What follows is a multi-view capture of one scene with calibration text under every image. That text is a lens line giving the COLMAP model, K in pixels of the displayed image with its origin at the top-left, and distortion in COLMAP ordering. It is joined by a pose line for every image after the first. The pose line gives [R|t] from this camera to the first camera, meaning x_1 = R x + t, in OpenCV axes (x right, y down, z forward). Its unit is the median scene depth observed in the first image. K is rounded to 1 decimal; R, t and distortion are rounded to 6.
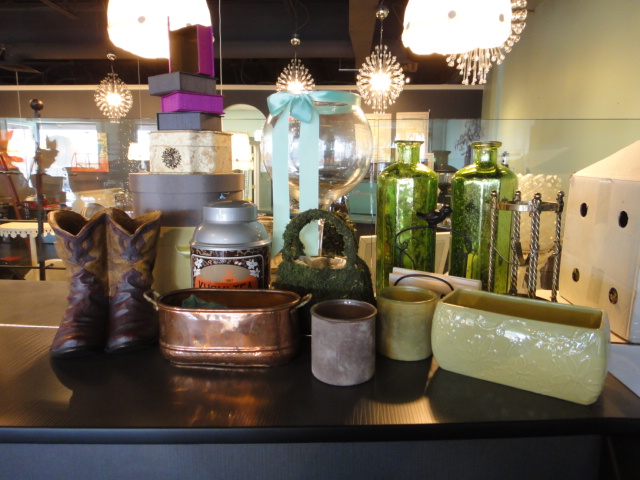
lens RADIAL K [[456.1, 0, 321.6], [0, 456.1, 236.5], [0, 0, 1]] dist [0.002283, 0.005034]
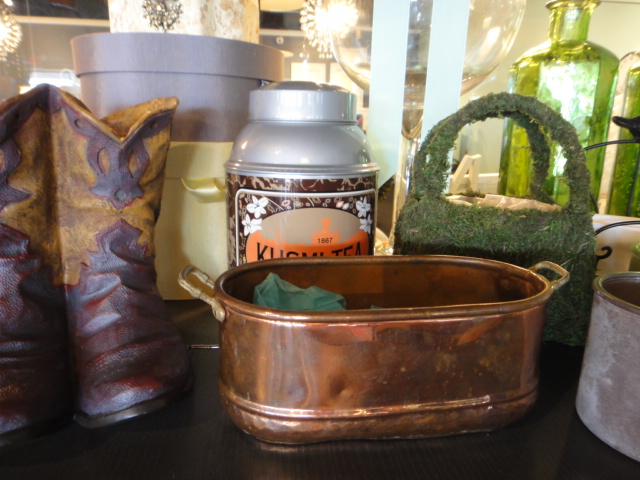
lens RADIAL K [[456.1, 0, 321.6], [0, 456.1, 236.5], [0, 0, 1]] dist [0.002283, 0.005034]
pose [[0.984078, -0.027591, 0.175584, -0.248736], [0.012858, 0.996341, 0.084497, 0.042634], [-0.177273, -0.080894, 0.980832, 0.439980]]
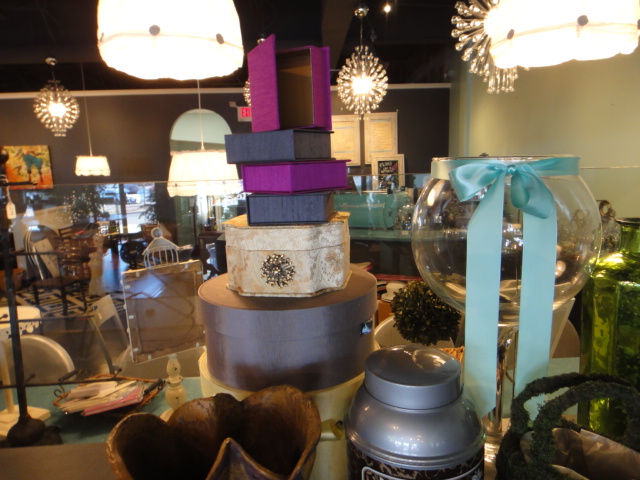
lens RADIAL K [[454.9, 0, 325.6], [0, 454.9, 240.4], [0, 0, 1]] dist [-0.001252, 0.001816]
pose [[0.992213, -0.058933, 0.109731, -0.330265], [0.057267, 0.998192, 0.018272, -0.218635], [-0.110609, -0.011846, 0.993793, 0.403116]]
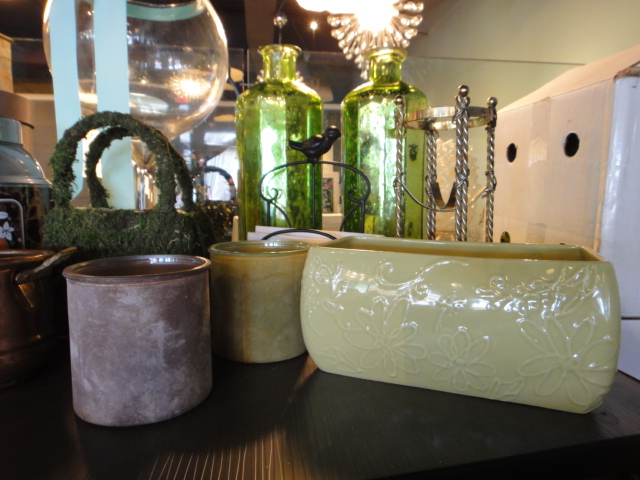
lens RADIAL K [[456.1, 0, 321.6], [0, 456.1, 236.5], [0, 0, 1]] dist [0.002283, 0.005034]
pose [[0.981086, -0.020777, 0.192456, 0.114978], [0.032237, 0.997876, -0.056604, 0.114093], [-0.190871, 0.061738, 0.979672, 0.325773]]
